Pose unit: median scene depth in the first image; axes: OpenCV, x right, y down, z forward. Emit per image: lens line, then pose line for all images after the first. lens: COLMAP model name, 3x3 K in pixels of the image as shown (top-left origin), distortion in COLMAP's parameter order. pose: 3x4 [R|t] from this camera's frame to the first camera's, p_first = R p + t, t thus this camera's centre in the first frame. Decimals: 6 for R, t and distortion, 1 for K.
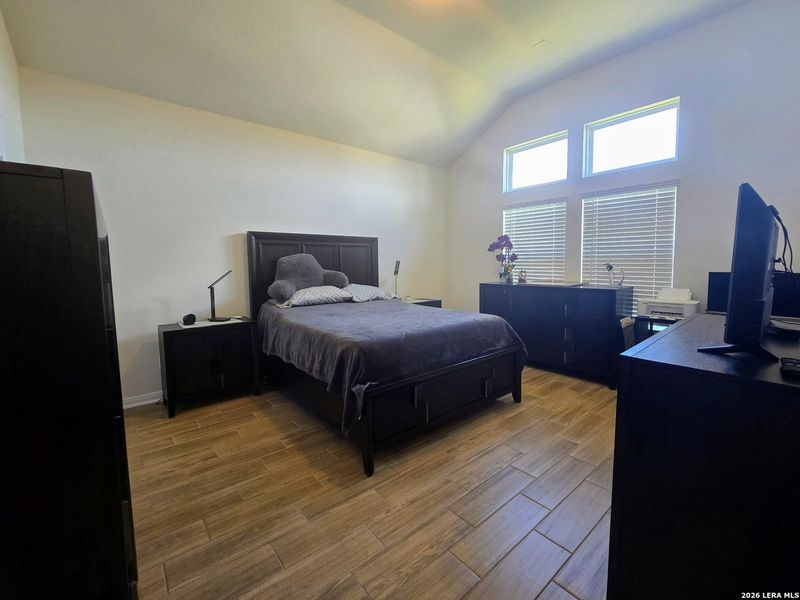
lens RADIAL K [[330.7, 0, 397.3], [0, 330.7, 302.0], [0, 0, 1]] dist [0.000619, -0.000082]
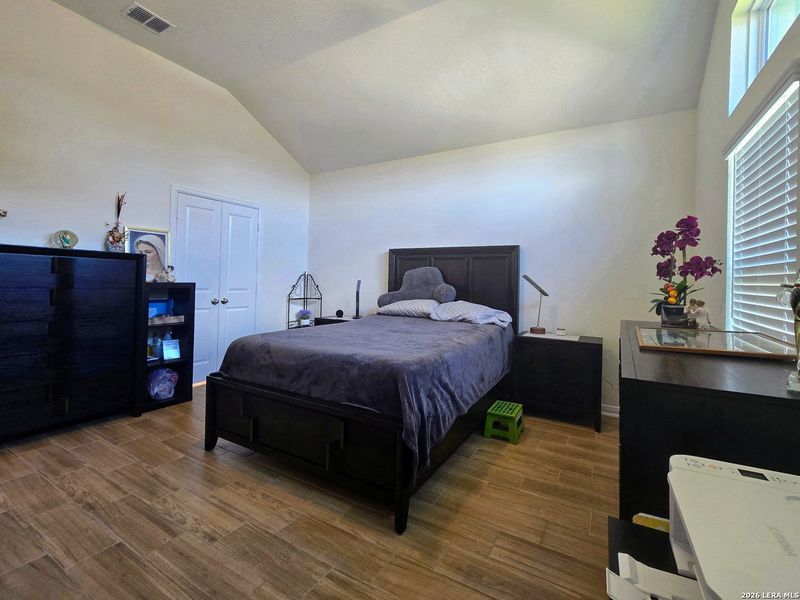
lens RADIAL K [[340.6, 0, 437.2], [0, 340.6, 283.9], [0, 0, 1]] dist [0.002543, 0.000697]
pose [[0.395512, 0.024152, -0.918143, 0.737537], [-0.127747, 0.991384, -0.028952, -0.072054], [0.909533, 0.128741, 0.395190, 0.655321]]
